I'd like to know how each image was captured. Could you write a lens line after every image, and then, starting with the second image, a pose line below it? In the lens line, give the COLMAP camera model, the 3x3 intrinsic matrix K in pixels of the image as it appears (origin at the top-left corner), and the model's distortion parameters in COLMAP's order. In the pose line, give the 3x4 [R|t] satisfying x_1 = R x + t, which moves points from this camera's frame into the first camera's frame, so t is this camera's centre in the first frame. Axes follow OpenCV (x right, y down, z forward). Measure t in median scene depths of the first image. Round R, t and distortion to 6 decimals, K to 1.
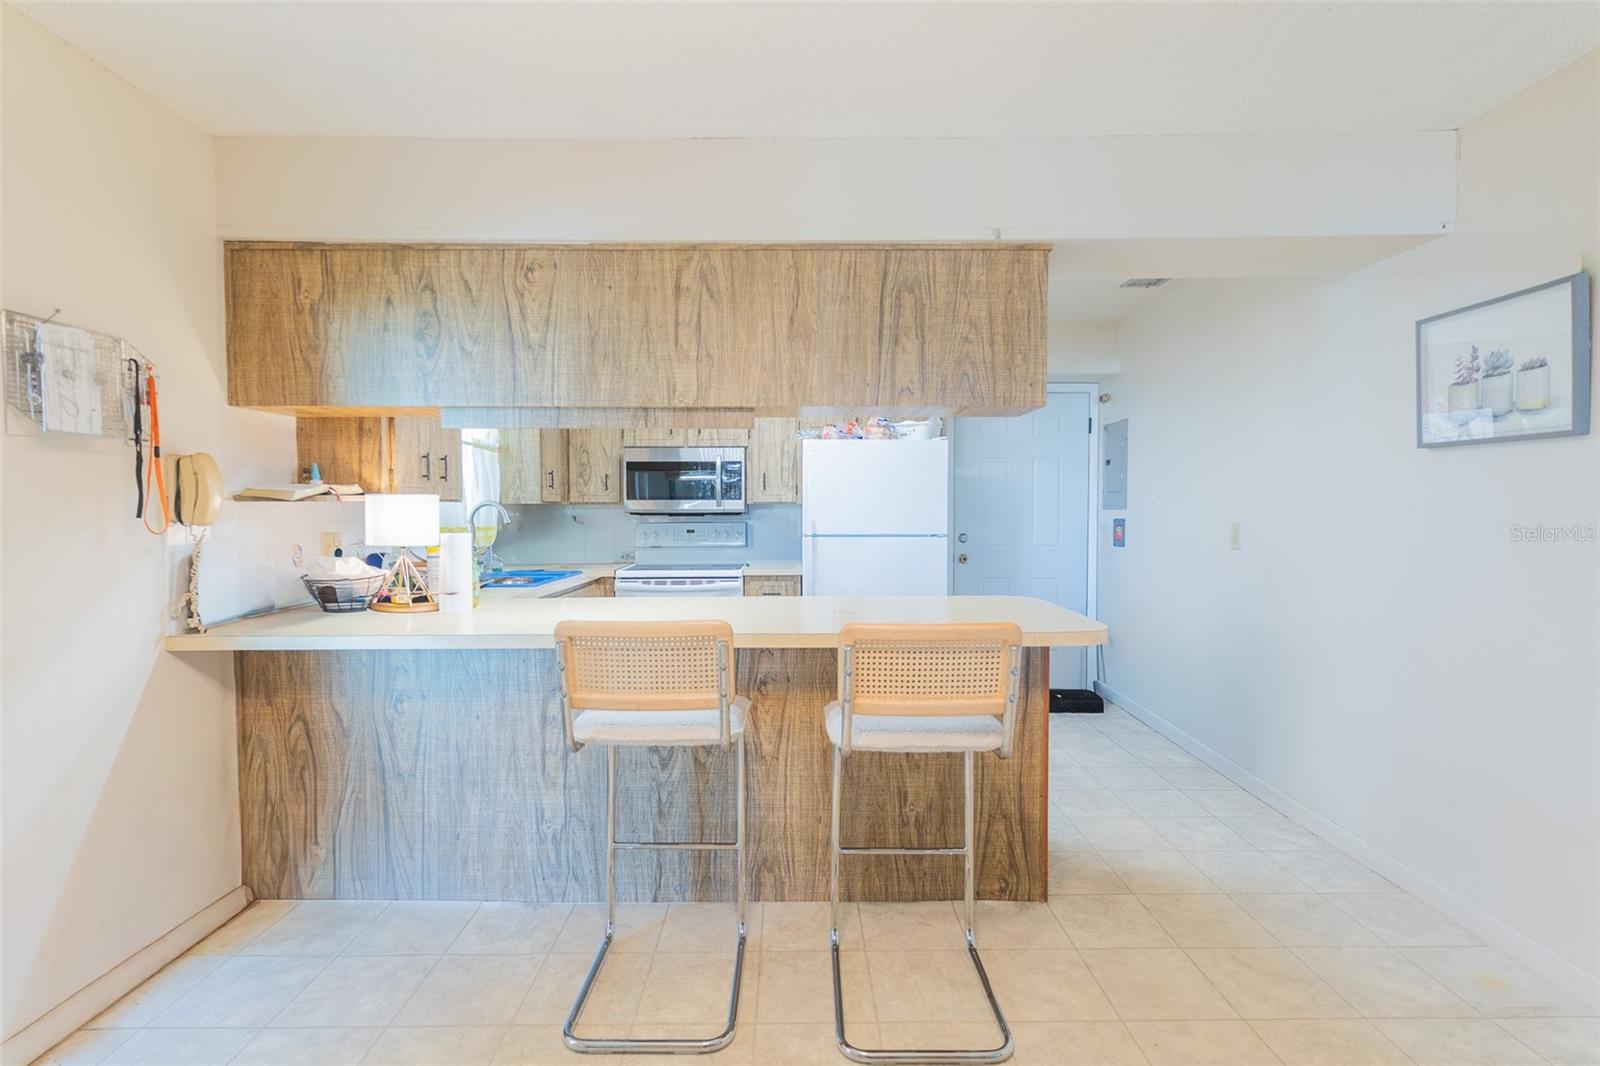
lens RADIAL K [[780.1, 0, 800.0], [0, 780.1, 533.0], [0, 0, 1]] dist [0.001394, 0.000212]
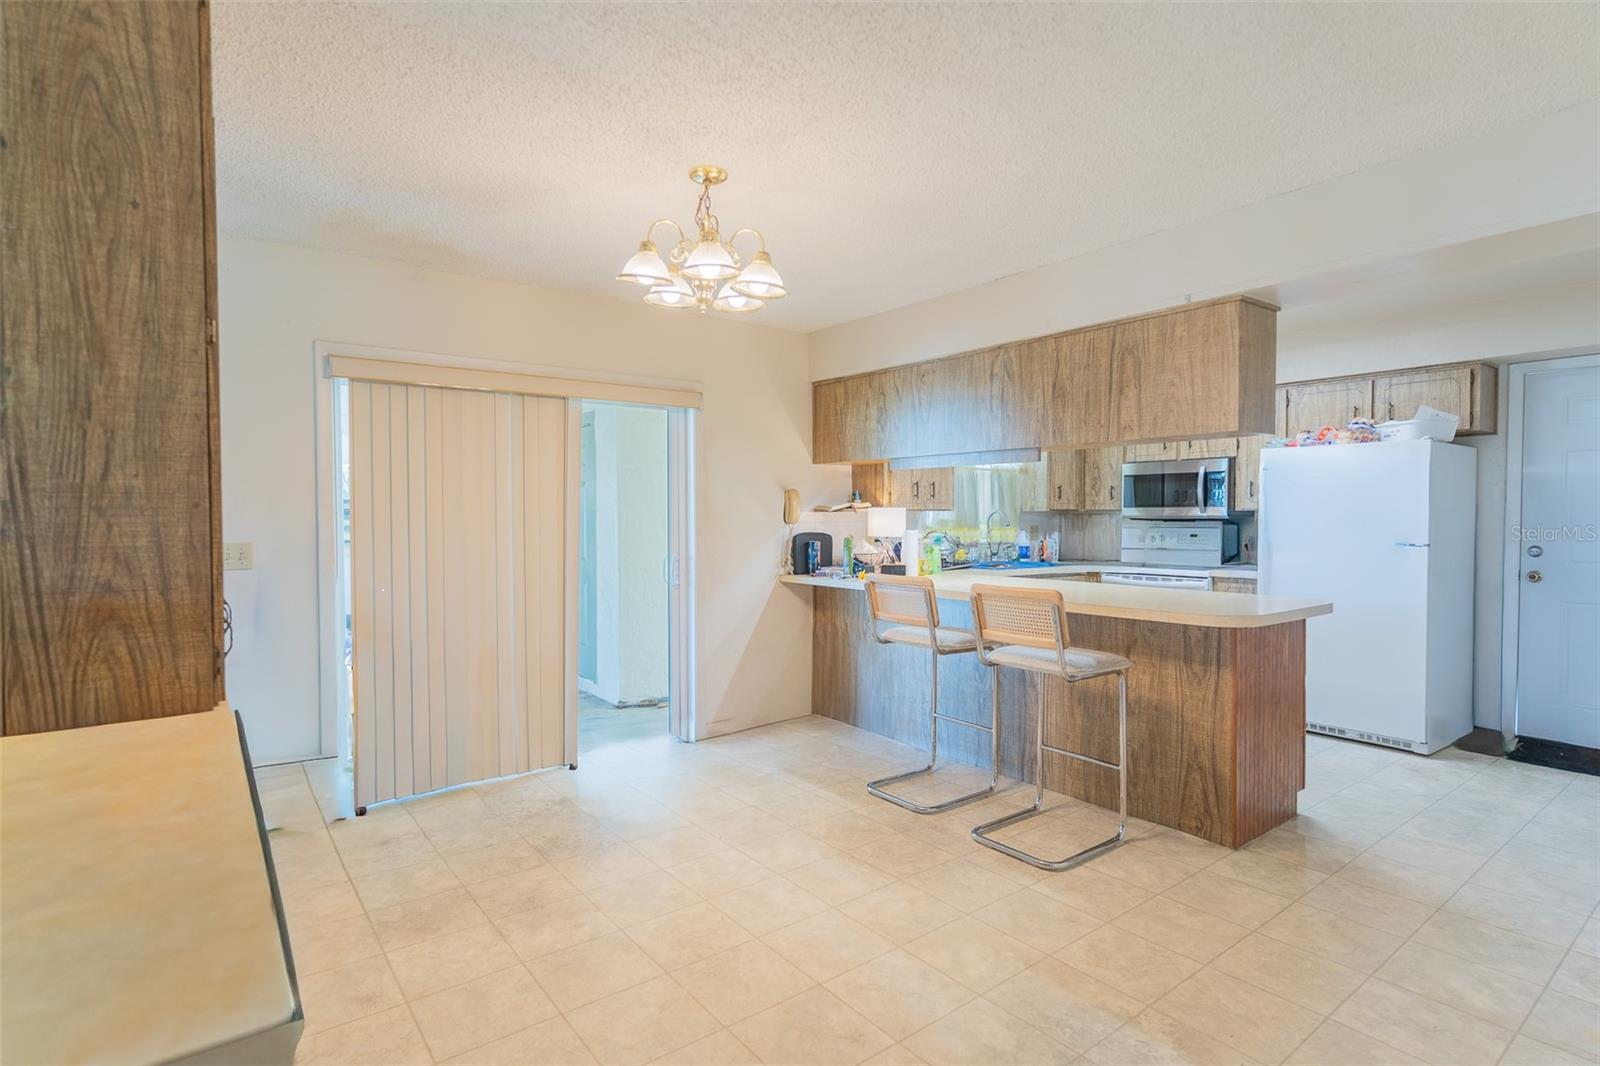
lens RADIAL K [[782.7, 0, 763.0], [0, 782.7, 537.4], [0, 0, 1]] dist [0.000865, -0.000471]
pose [[0.581806, 0.024268, -0.812966, 0.849665], [-0.023903, 0.999633, 0.012734, 0.002051], [0.812976, 0.012024, 0.582172, -0.276416]]
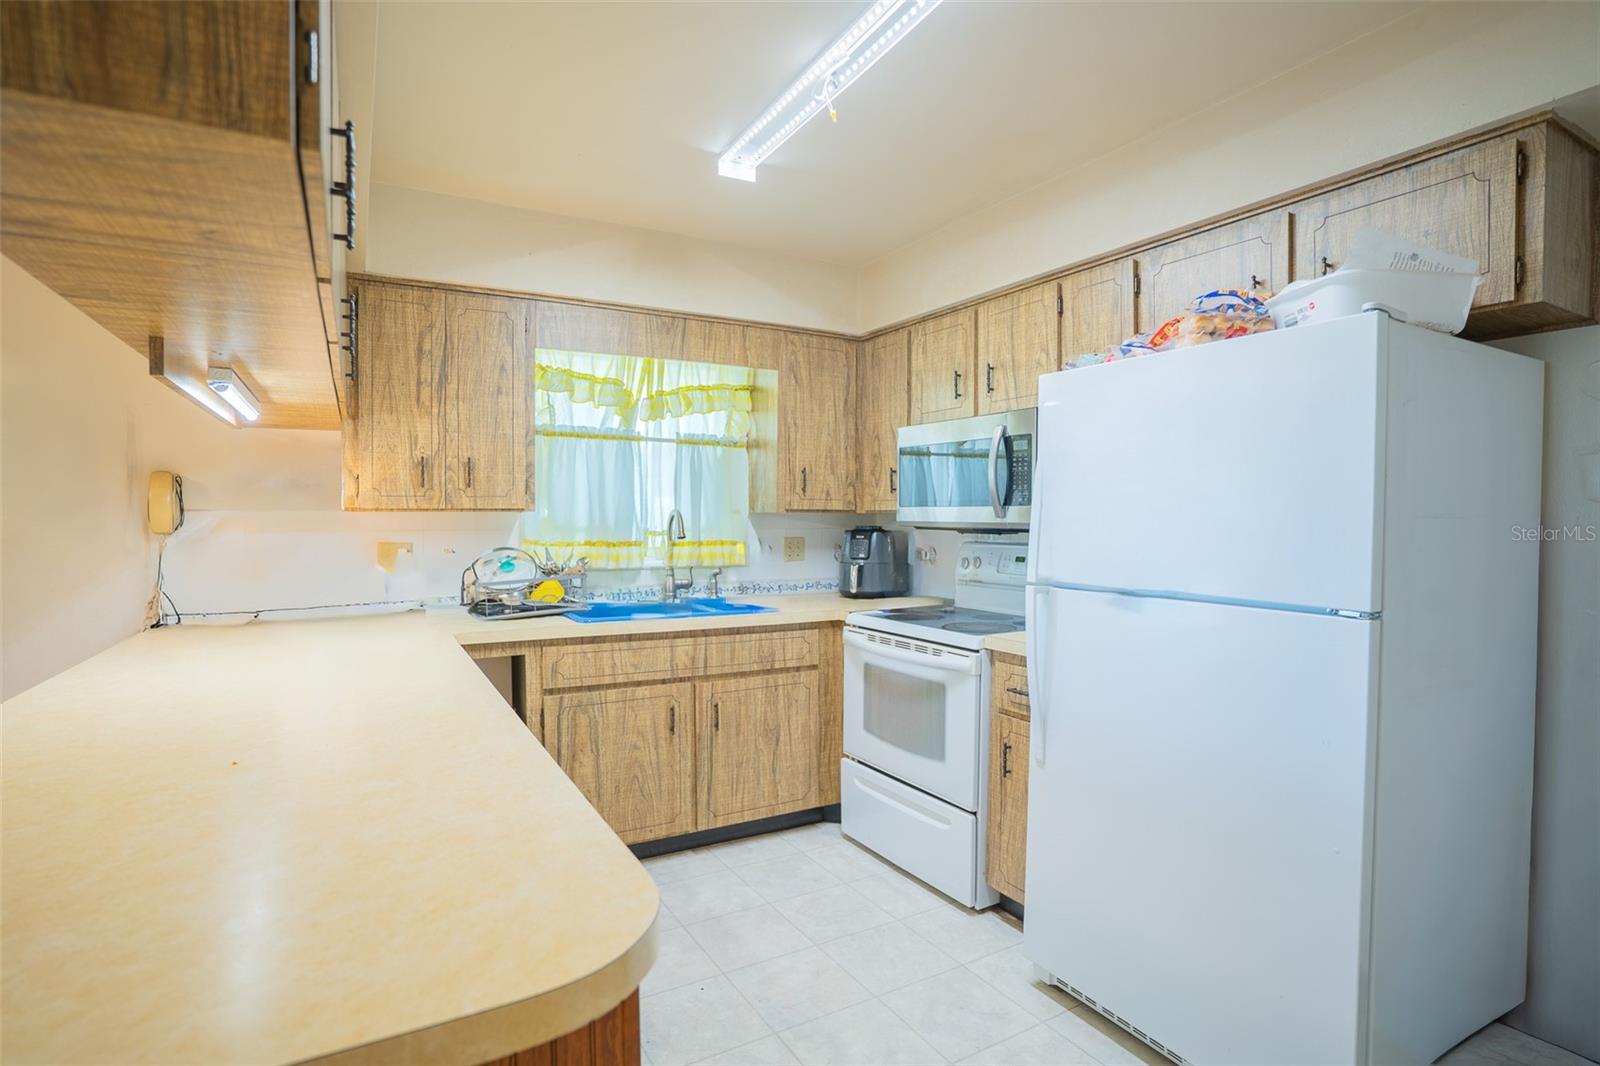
lens RADIAL K [[780.1, 0, 800.0], [0, 780.1, 533.0], [0, 0, 1]] dist [0.001394, 0.000212]
pose [[0.524852, 0.025479, -0.850812, 0.590646], [-0.029733, 0.999491, 0.011590, -0.050274], [0.850674, 0.019214, 0.525342, 1.158890]]
